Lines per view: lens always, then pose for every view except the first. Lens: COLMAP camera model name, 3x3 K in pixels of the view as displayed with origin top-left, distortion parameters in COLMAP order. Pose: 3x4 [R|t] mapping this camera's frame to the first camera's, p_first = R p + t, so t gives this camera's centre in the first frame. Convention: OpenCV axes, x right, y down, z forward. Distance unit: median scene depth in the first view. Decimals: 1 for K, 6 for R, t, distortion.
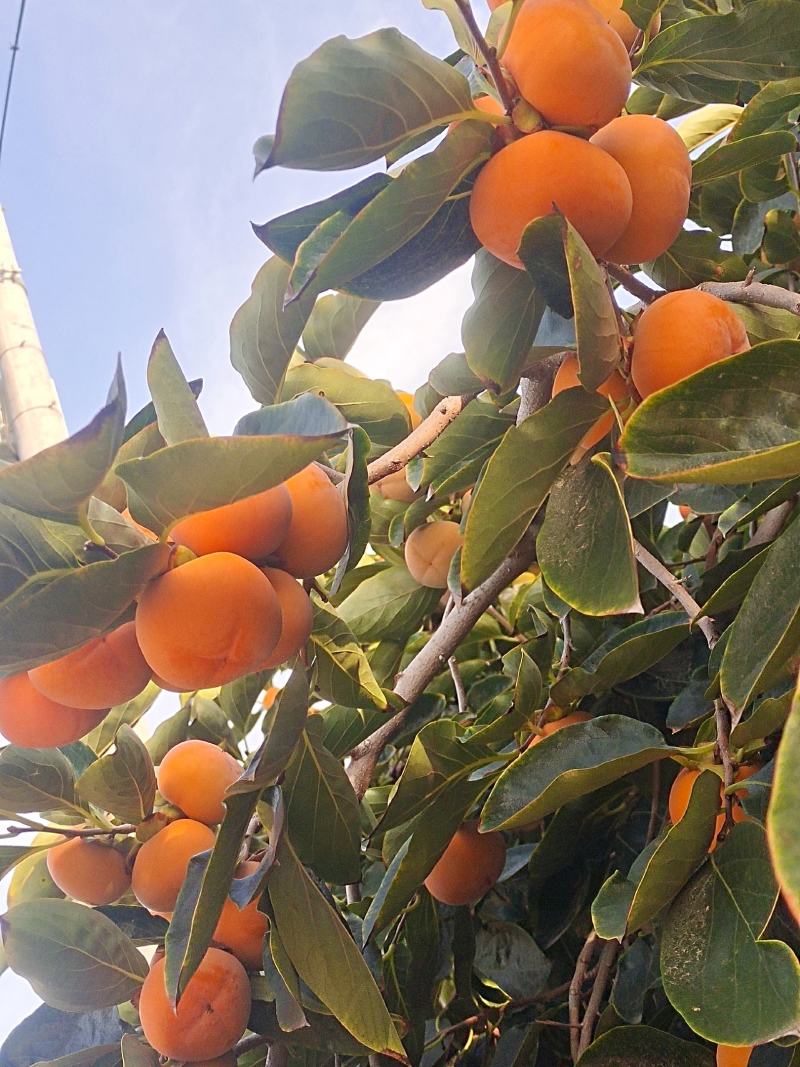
lens RADIAL K [[1665.9, 0, 385.7], [0, 1665.9, 533.8], [0, 0, 1]] dist [0.121604, 0.001542]
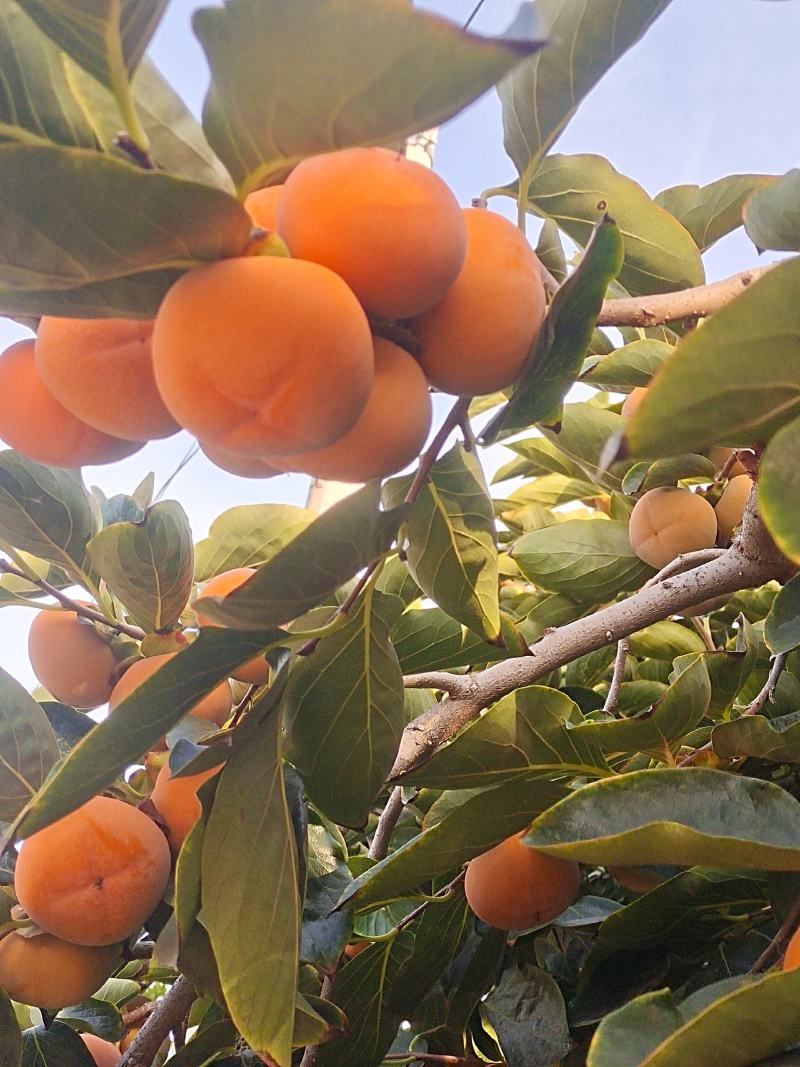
lens RADIAL K [[1665.9, 0, 385.7], [0, 1665.9, 533.8], [0, 0, 1]] dist [0.121604, 0.001542]
pose [[0.884332, 0.440805, -0.153780, 0.047730], [-0.437580, 0.897428, 0.056088, 0.040219], [0.162730, 0.017691, 0.986512, 0.250407]]
